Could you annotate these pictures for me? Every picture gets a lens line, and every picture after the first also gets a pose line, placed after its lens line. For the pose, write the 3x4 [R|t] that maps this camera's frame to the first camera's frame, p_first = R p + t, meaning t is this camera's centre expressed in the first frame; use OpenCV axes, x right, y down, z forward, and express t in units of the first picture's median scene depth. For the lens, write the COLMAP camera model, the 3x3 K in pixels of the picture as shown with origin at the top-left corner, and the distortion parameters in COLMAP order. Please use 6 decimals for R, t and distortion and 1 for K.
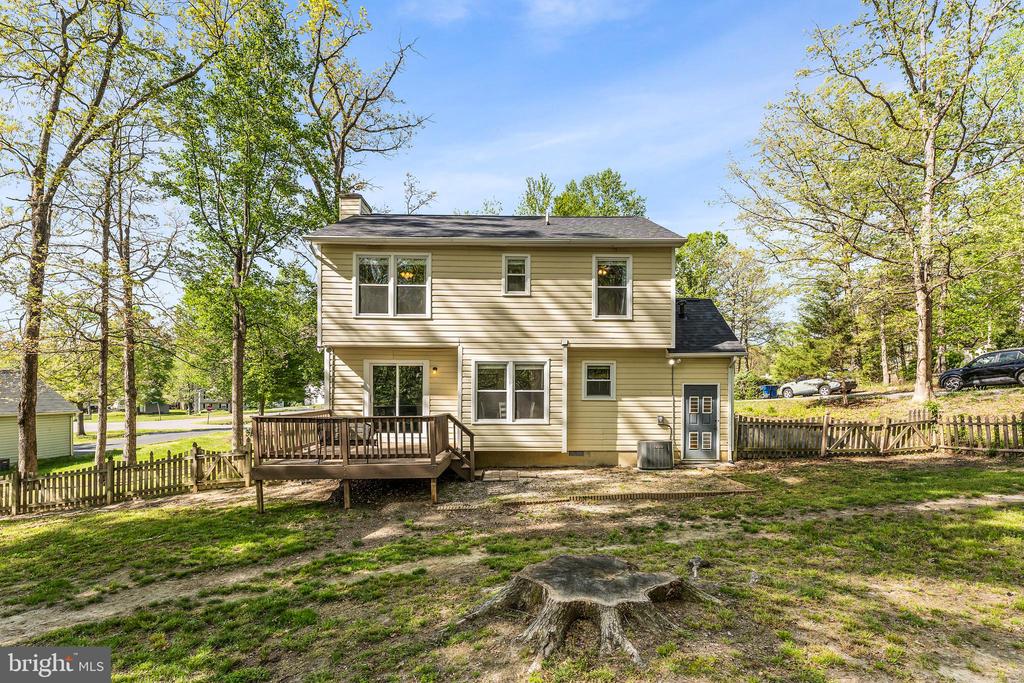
lens RADIAL K [[486.2, 0, 510.6], [0, 486.2, 395.9], [0, 0, 1]] dist [0.000441, 0.000053]
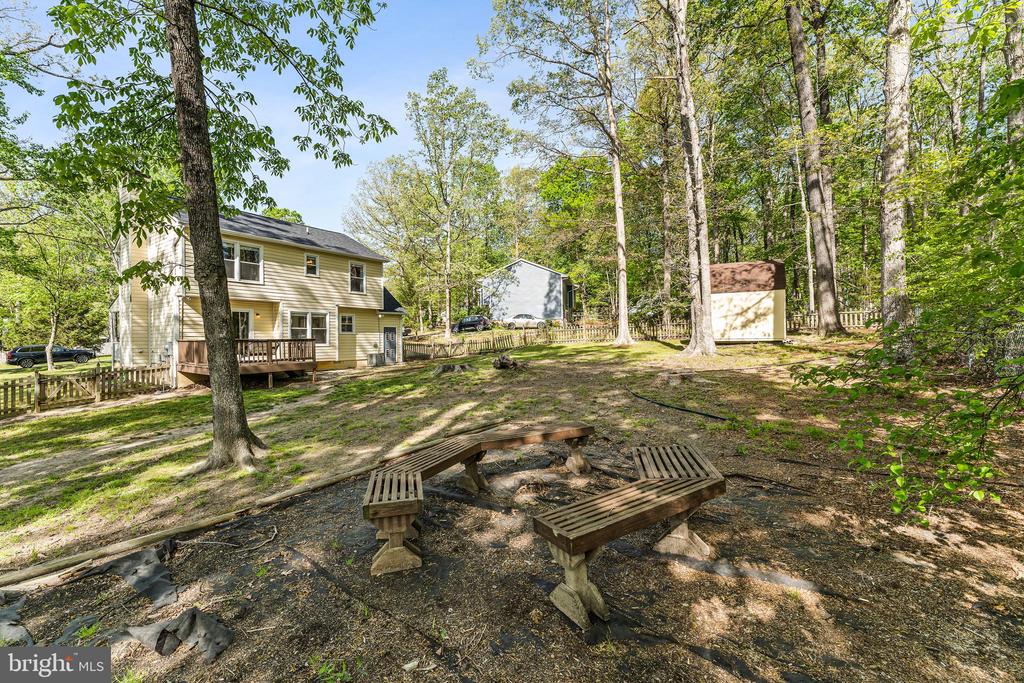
lens RADIAL K [[419.3, 0, 510.0], [0, 419.3, 343.2], [0, 0, 1]] dist [-0.001794, -0.000139]
pose [[0.580414, -0.013386, 0.814211, -0.826227], [0.016185, 0.999857, 0.004900, 0.047679], [-0.814161, 0.010334, 0.580548, -0.512105]]
